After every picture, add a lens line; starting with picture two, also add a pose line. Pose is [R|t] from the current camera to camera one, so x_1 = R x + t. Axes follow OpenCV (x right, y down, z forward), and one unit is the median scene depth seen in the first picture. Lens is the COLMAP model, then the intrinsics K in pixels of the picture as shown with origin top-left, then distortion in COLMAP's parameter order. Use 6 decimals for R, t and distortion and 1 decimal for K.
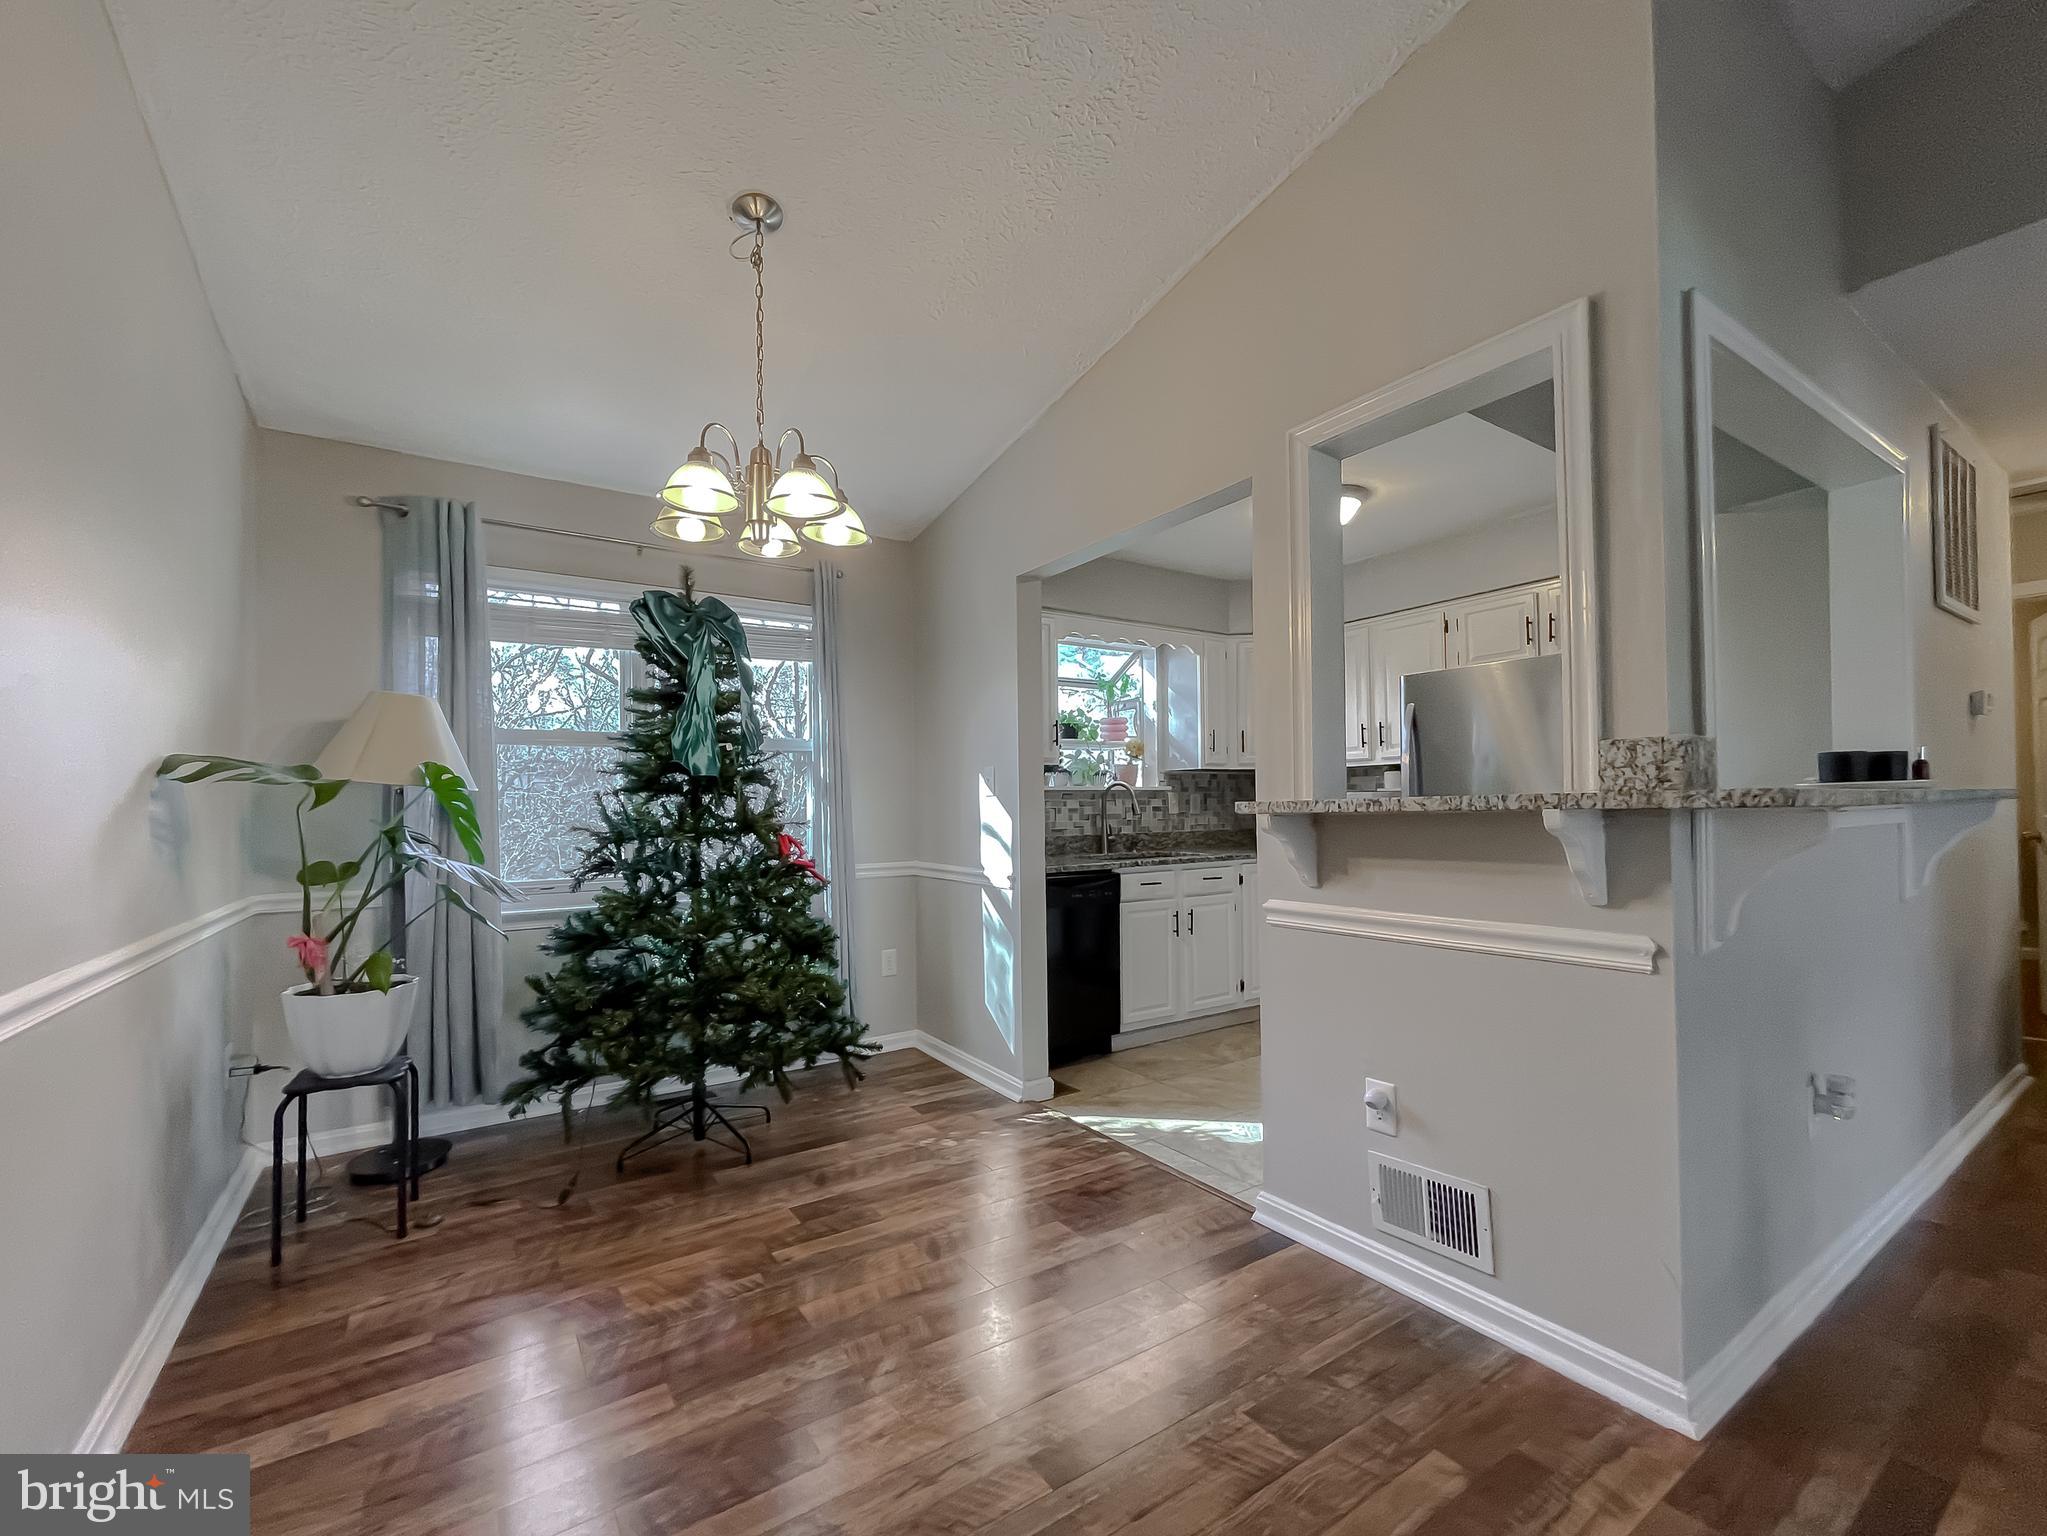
lens RADIAL K [[851.4, 0, 1013.0], [0, 851.4, 796.6], [0, 0, 1]] dist [-0.005353, 0.003019]
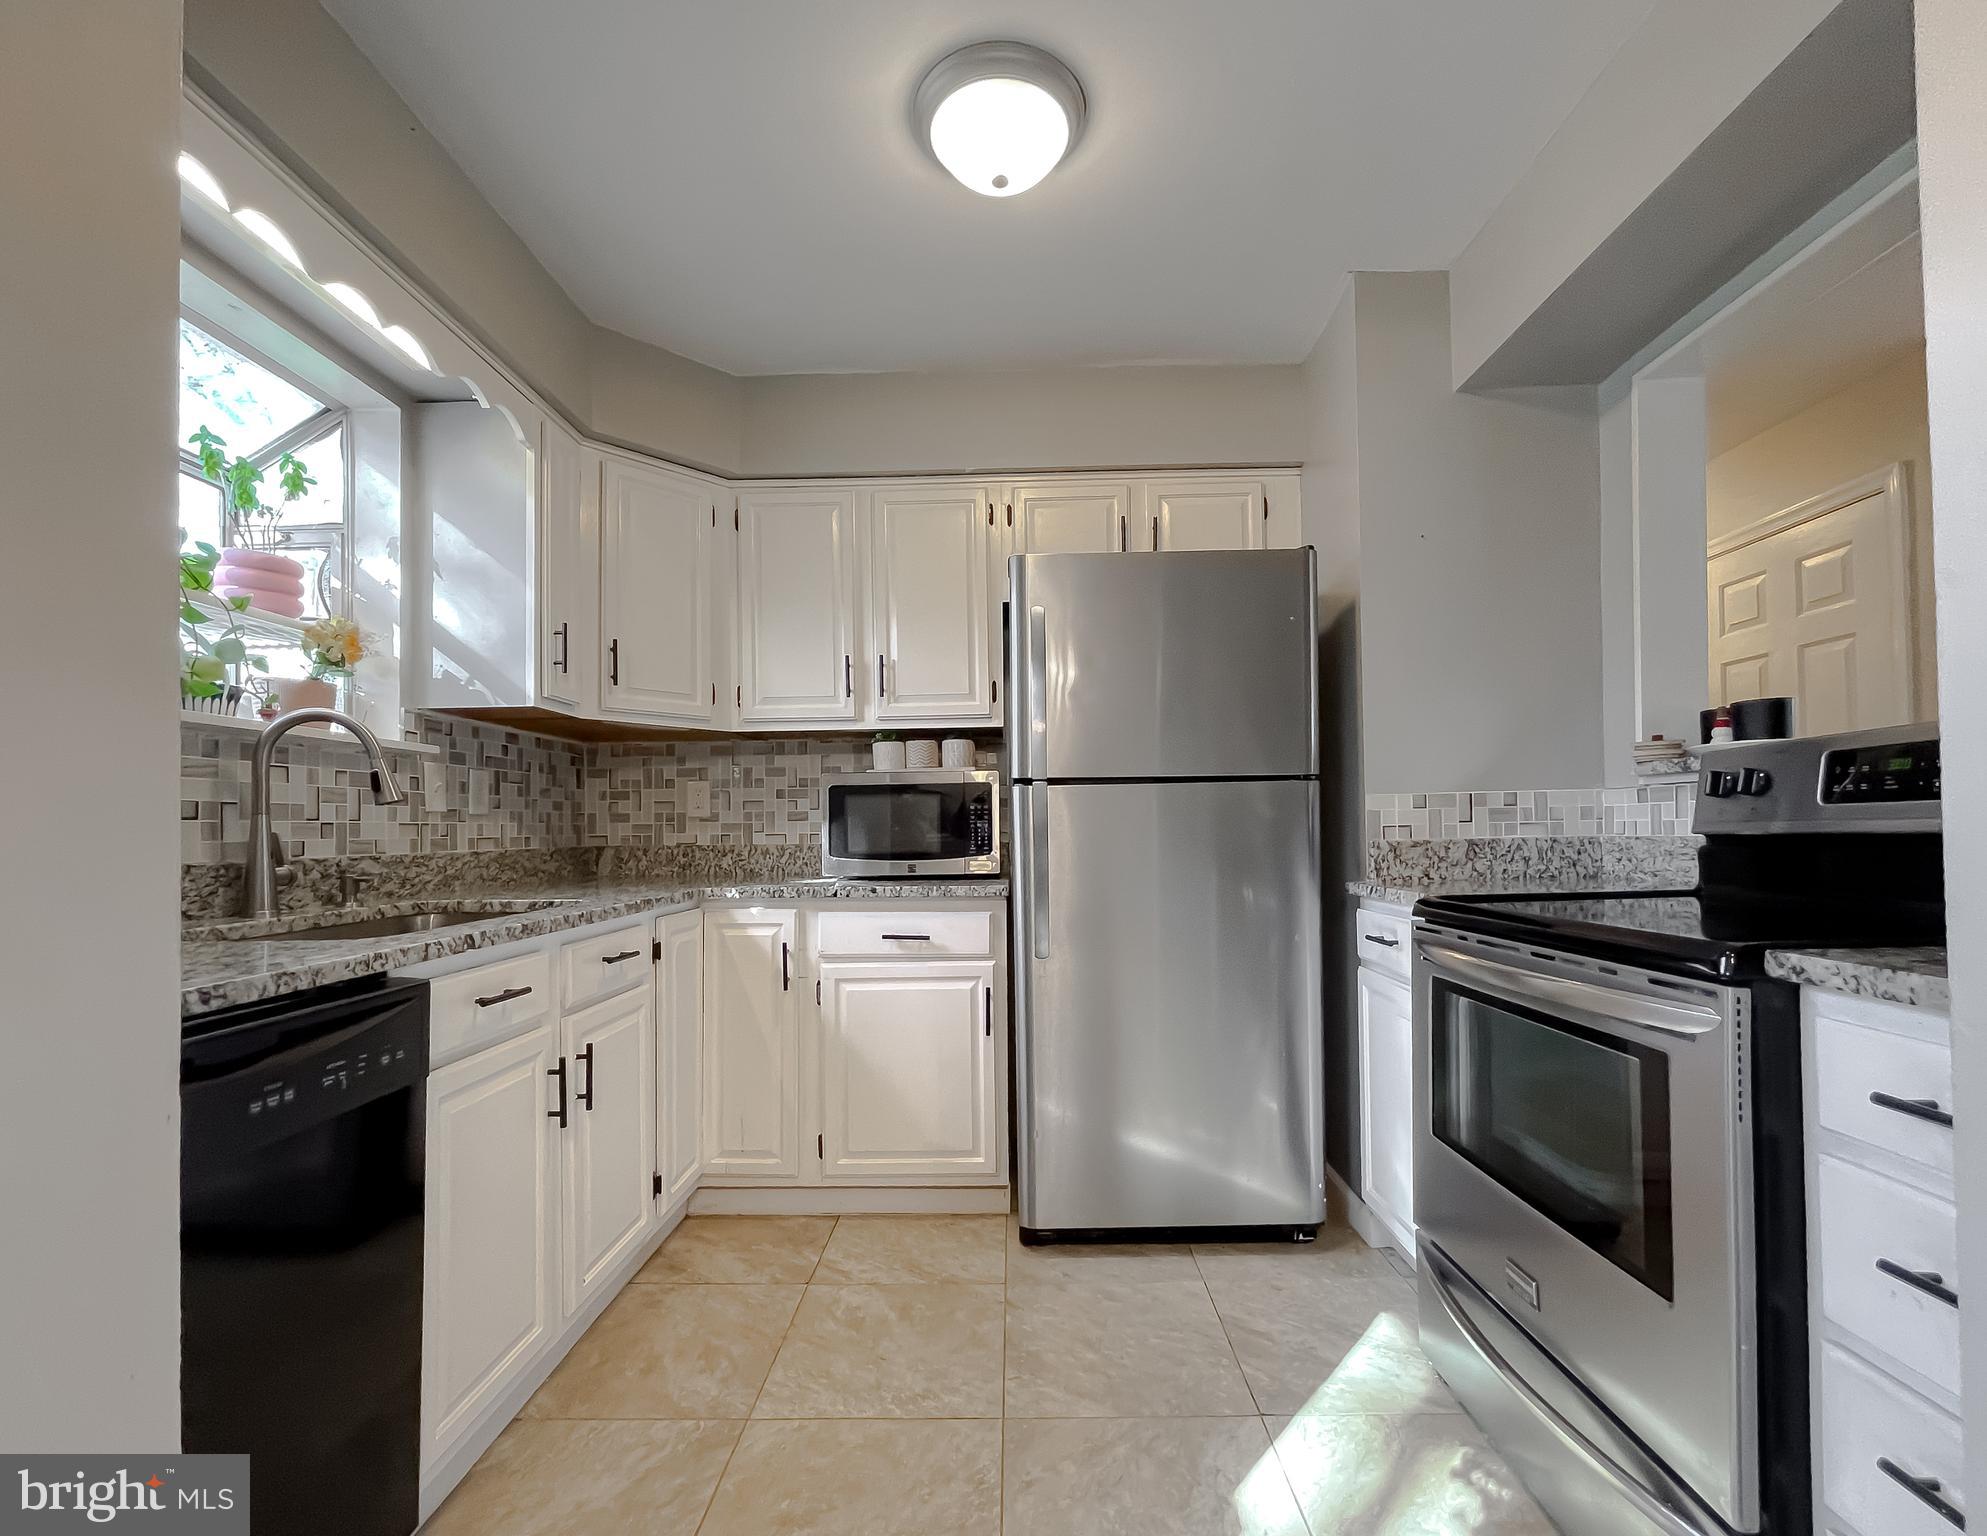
lens RADIAL K [[871.0, 0, 998.0], [0, 871.0, 815.7], [0, 0, 1]] dist [-0.000549, 0.001306]
pose [[0.567348, 0.017759, 0.823287, -0.019597], [-0.003051, 0.999806, -0.019465, 0.050235], [-0.823473, 0.008532, 0.567292, 0.872862]]
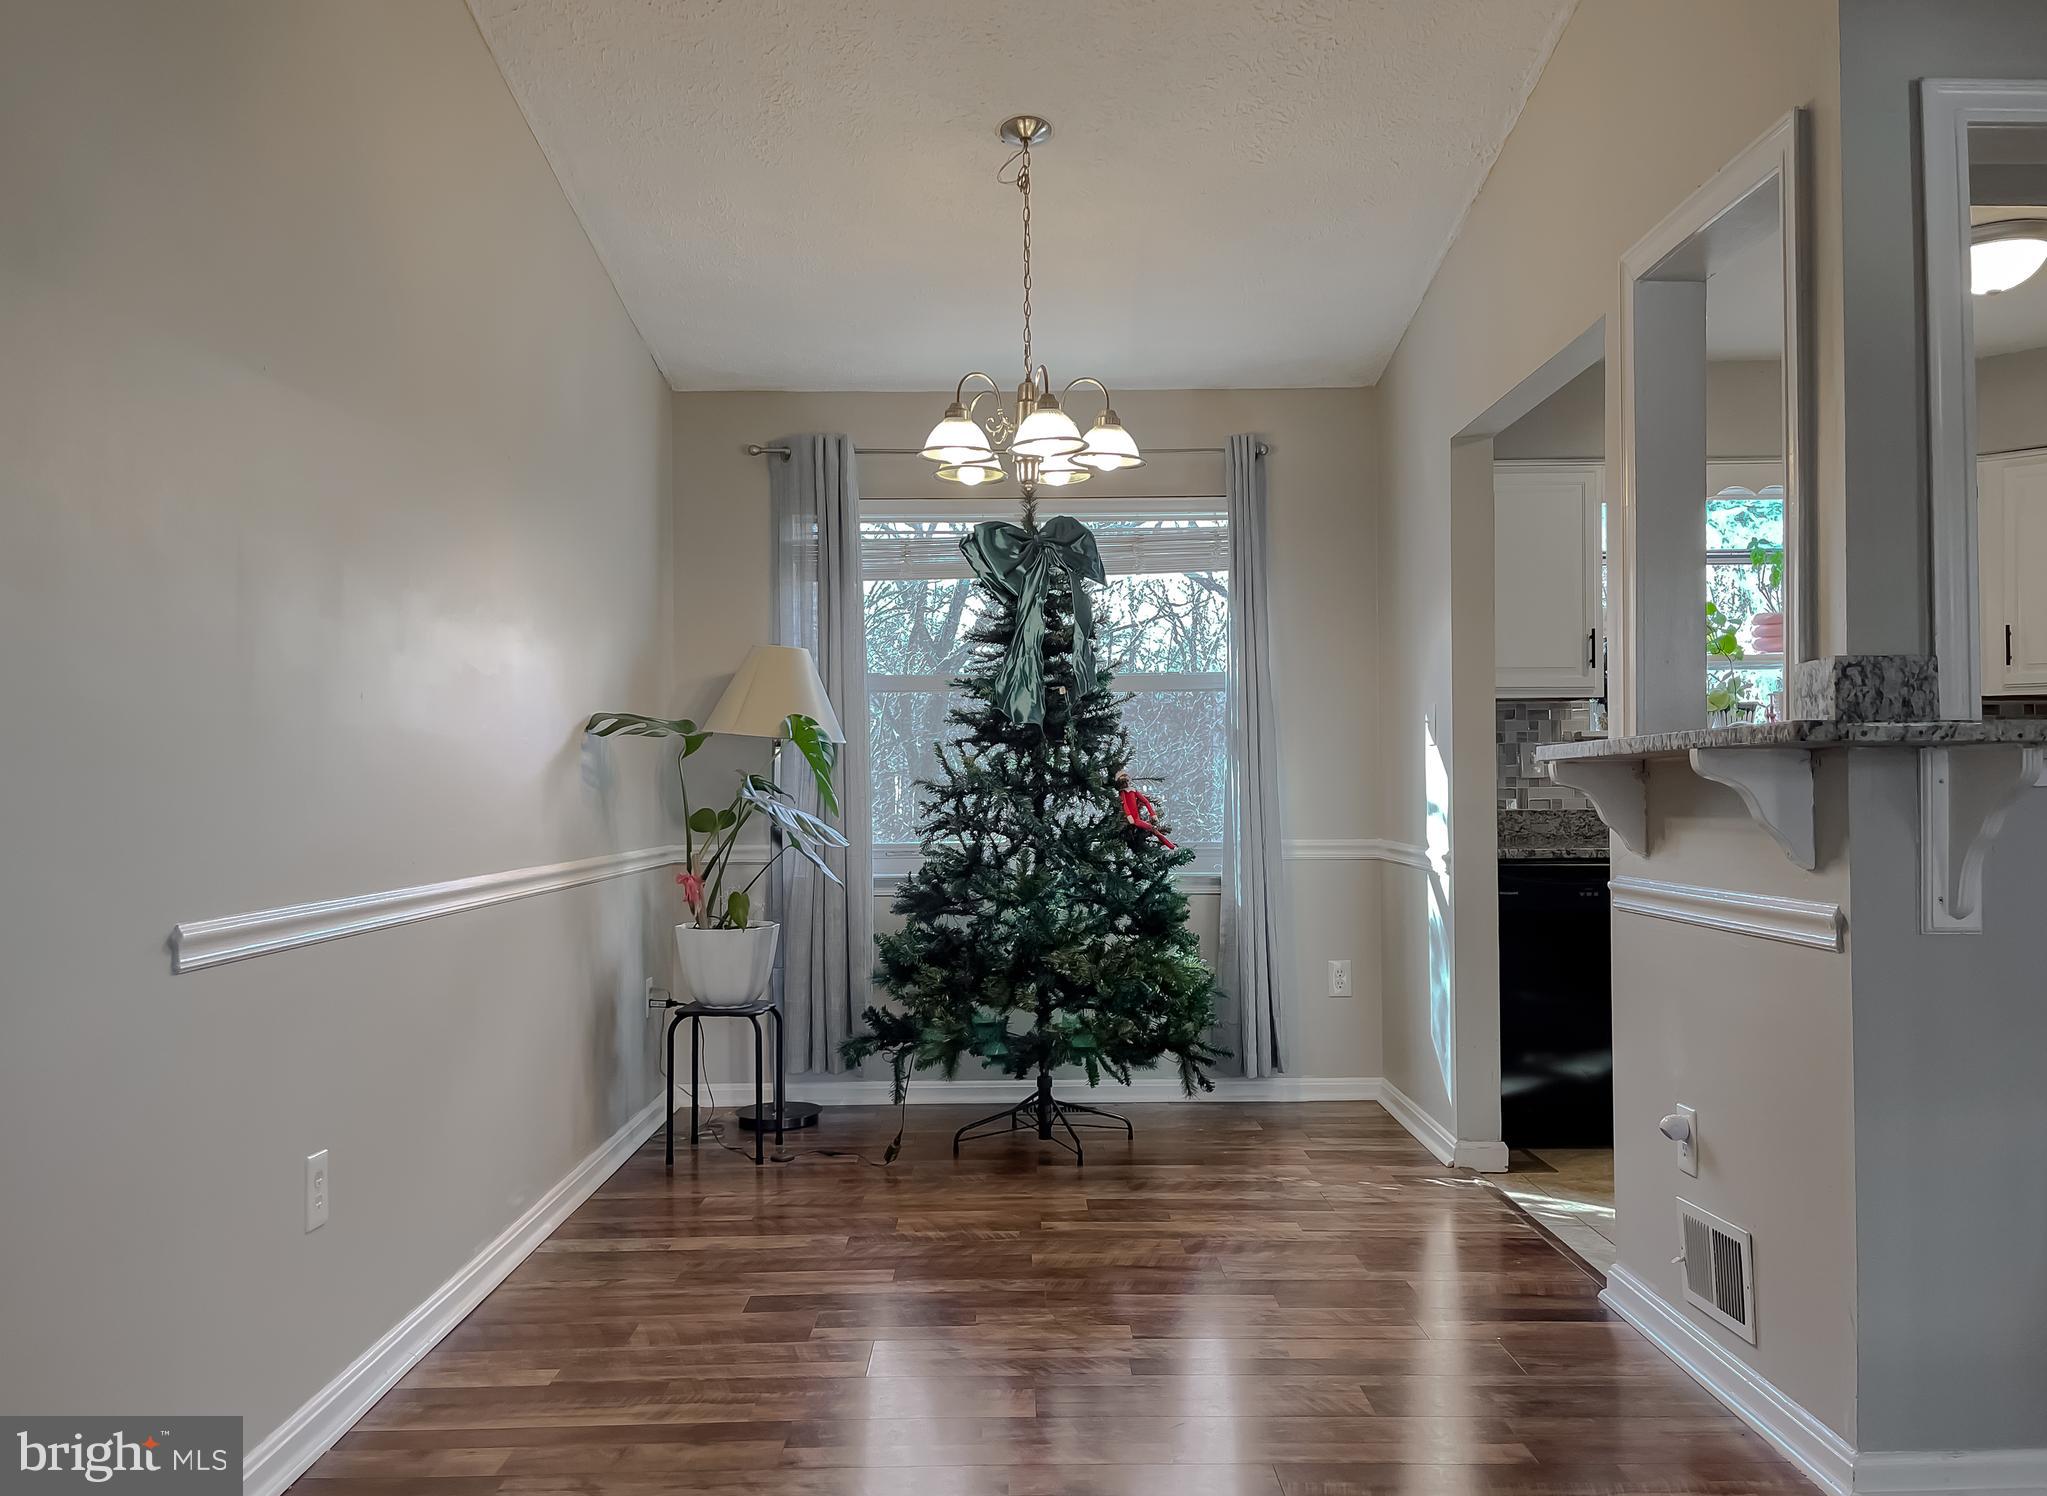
lens RADIAL K [[1593.6, 0, 1021.1], [0, 1593.6, 773.1], [0, 0, 1]] dist [0.059321, -0.032459]
pose [[0.837136, 0.001210, -0.546993, 0.496479], [0.003794, 0.999961, 0.008019, 0.012952], [0.546981, -0.008788, 0.837099, -0.375699]]
